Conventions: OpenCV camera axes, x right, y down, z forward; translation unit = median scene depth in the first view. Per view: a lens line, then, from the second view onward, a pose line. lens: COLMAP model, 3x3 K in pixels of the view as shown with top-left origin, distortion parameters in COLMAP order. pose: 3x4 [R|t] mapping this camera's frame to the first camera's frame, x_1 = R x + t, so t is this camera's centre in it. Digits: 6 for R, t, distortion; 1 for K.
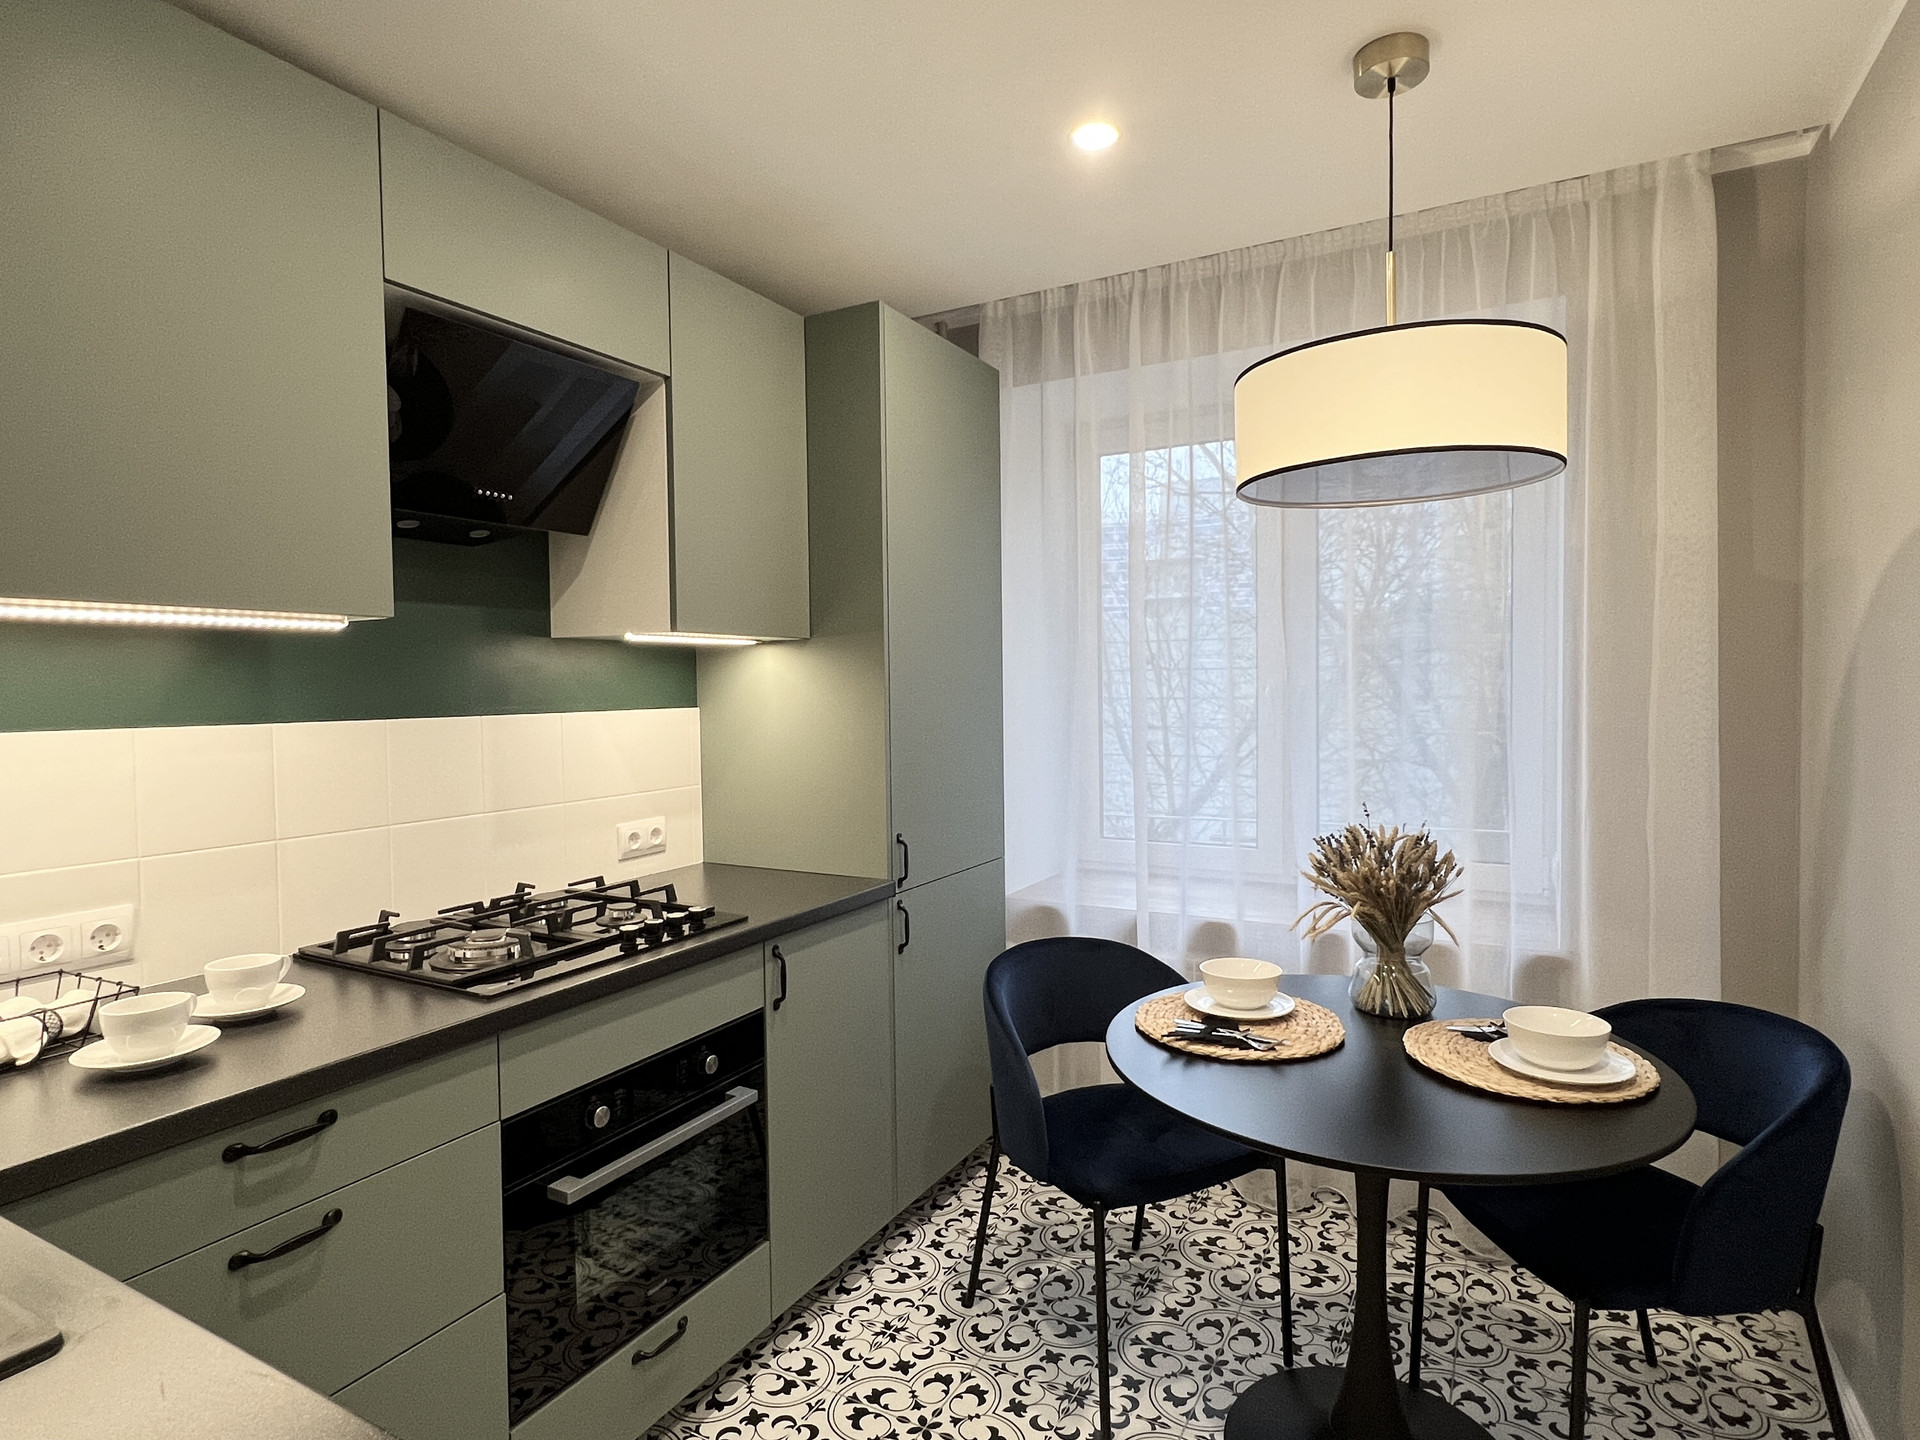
lens RADIAL K [[1022.4, 0, 963.5], [0, 1022.4, 717.5], [0, 0, 1]] dist [0.001579, 0.000781]
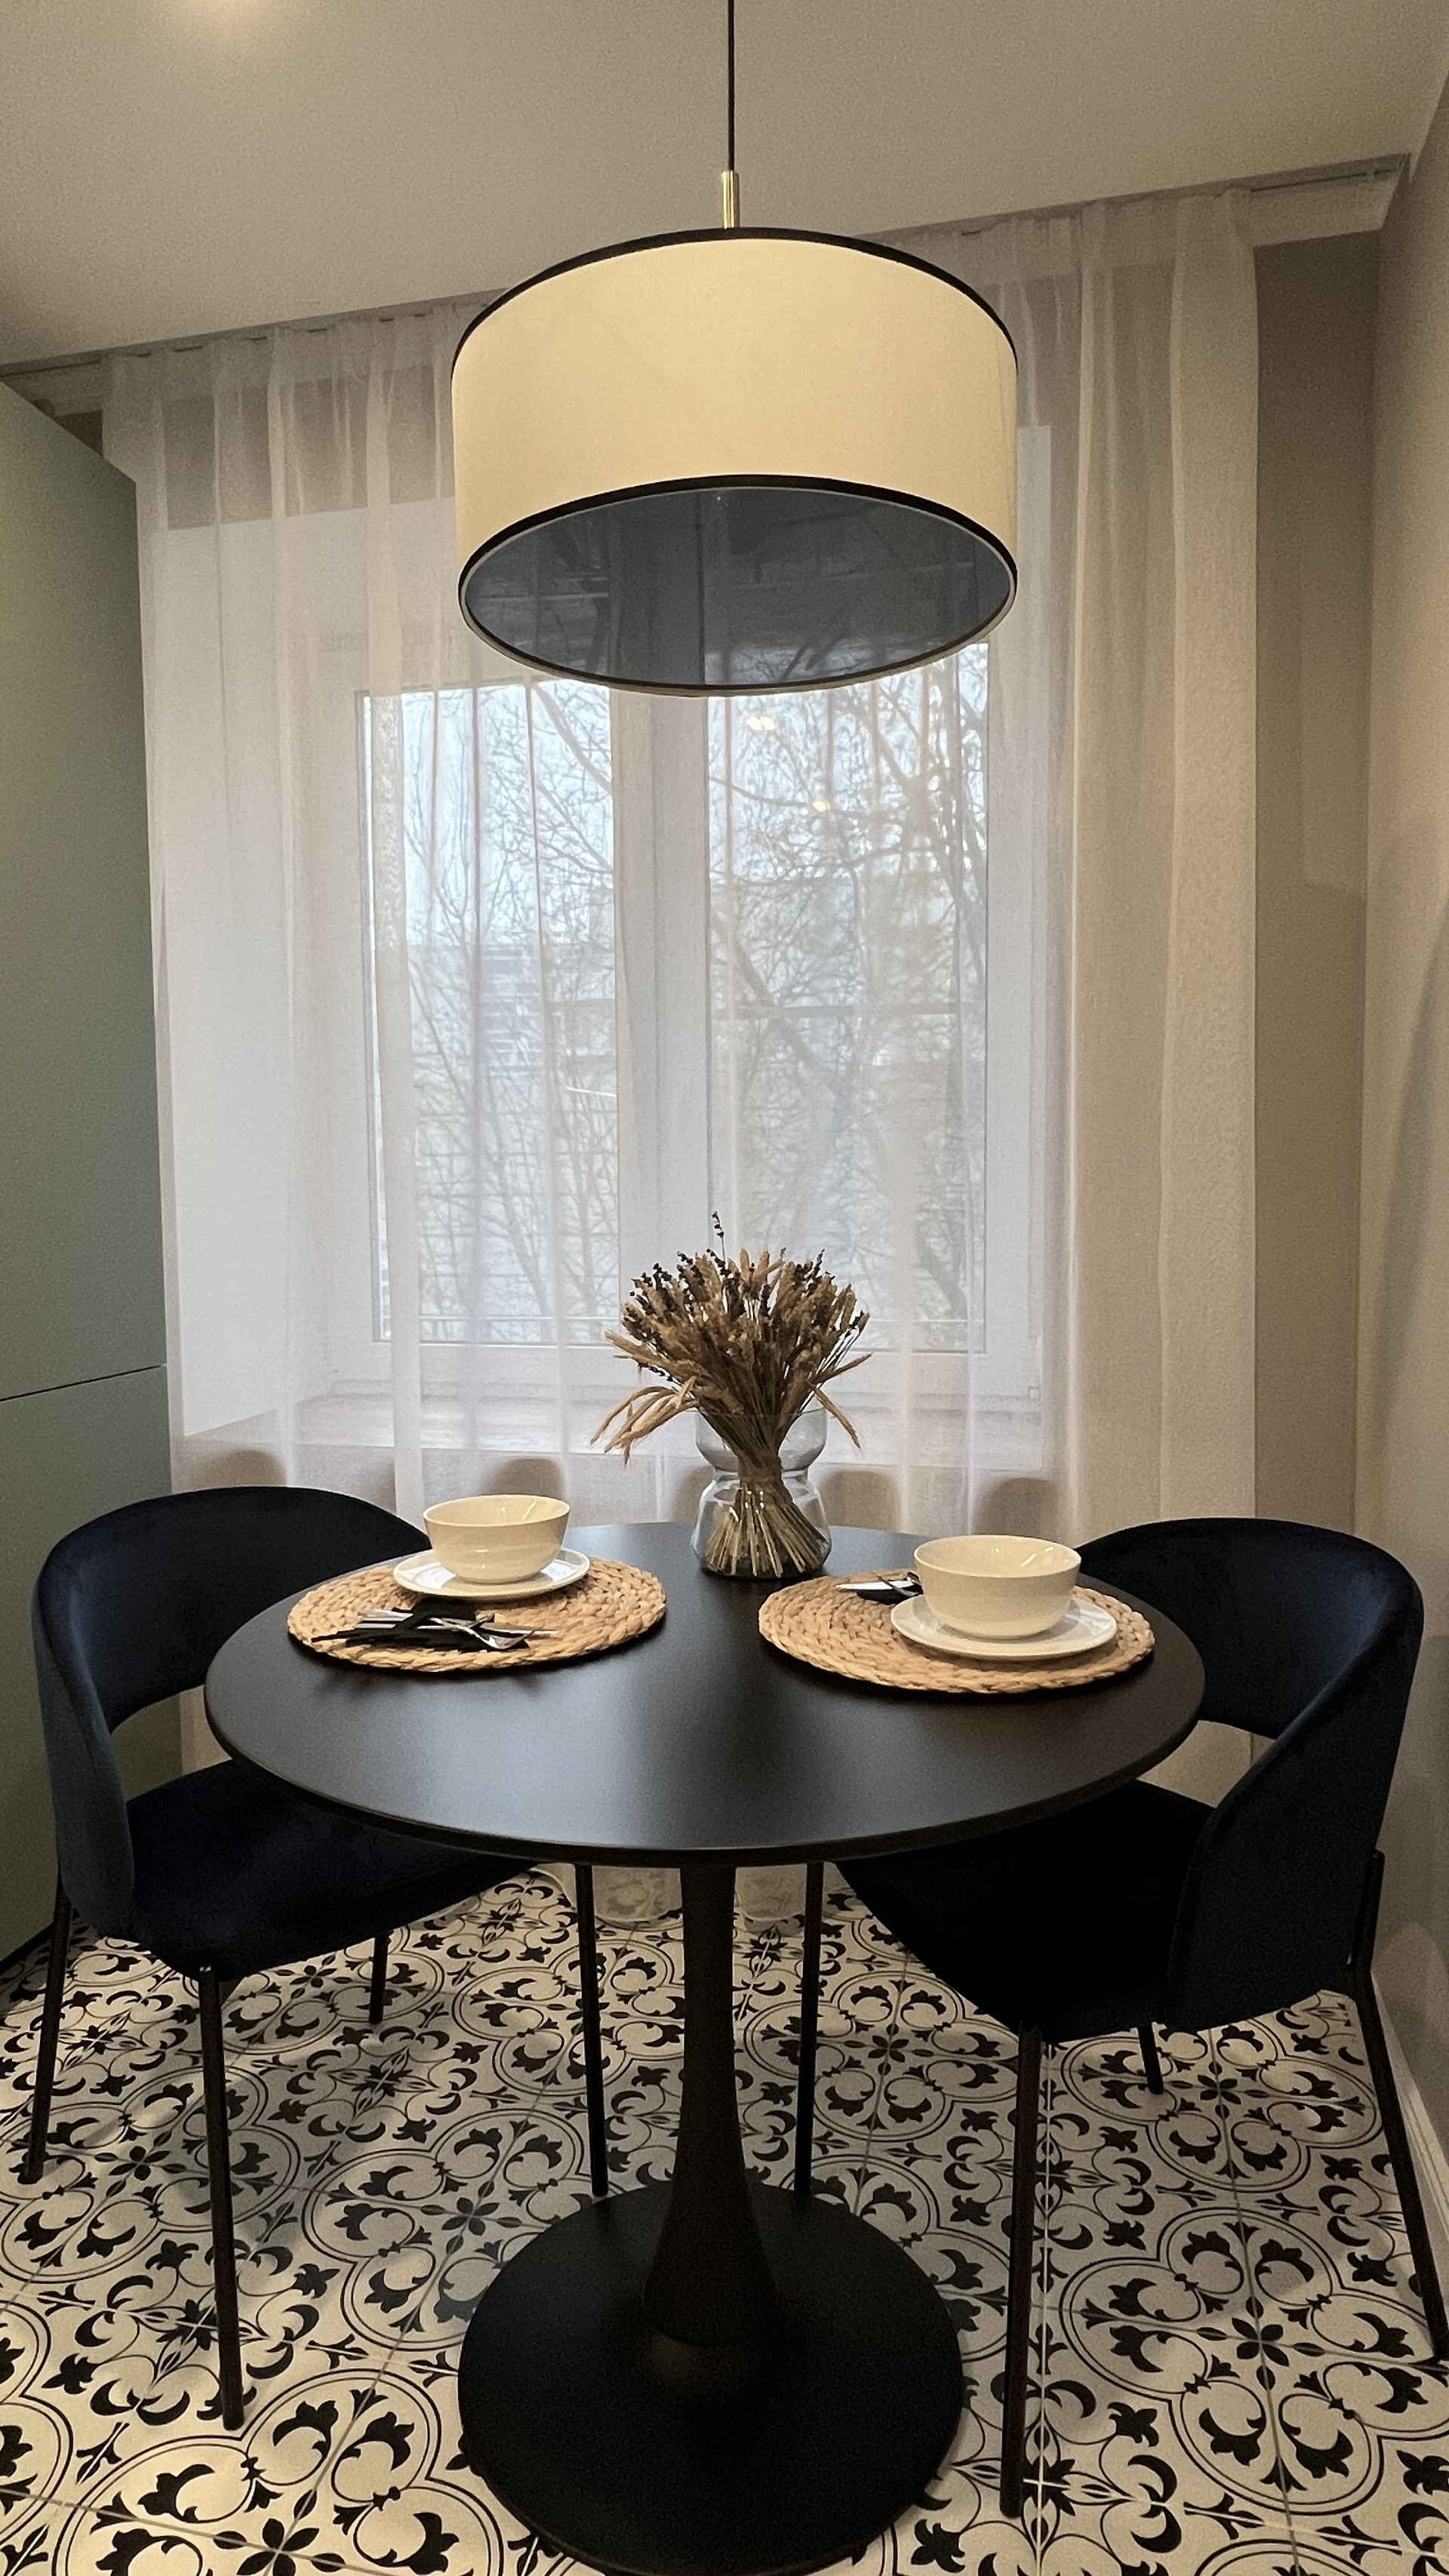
lens RADIAL K [[1434.6, 0, 721.8], [0, 1434.6, 1289.3], [0, 0, 1]] dist [-0.002649, 0.003848]
pose [[0.964683, -0.014226, 0.263031, 0.184484], [0.005375, 0.999396, 0.034338, 0.099457], [-0.263360, -0.031712, 0.964176, 0.225623]]
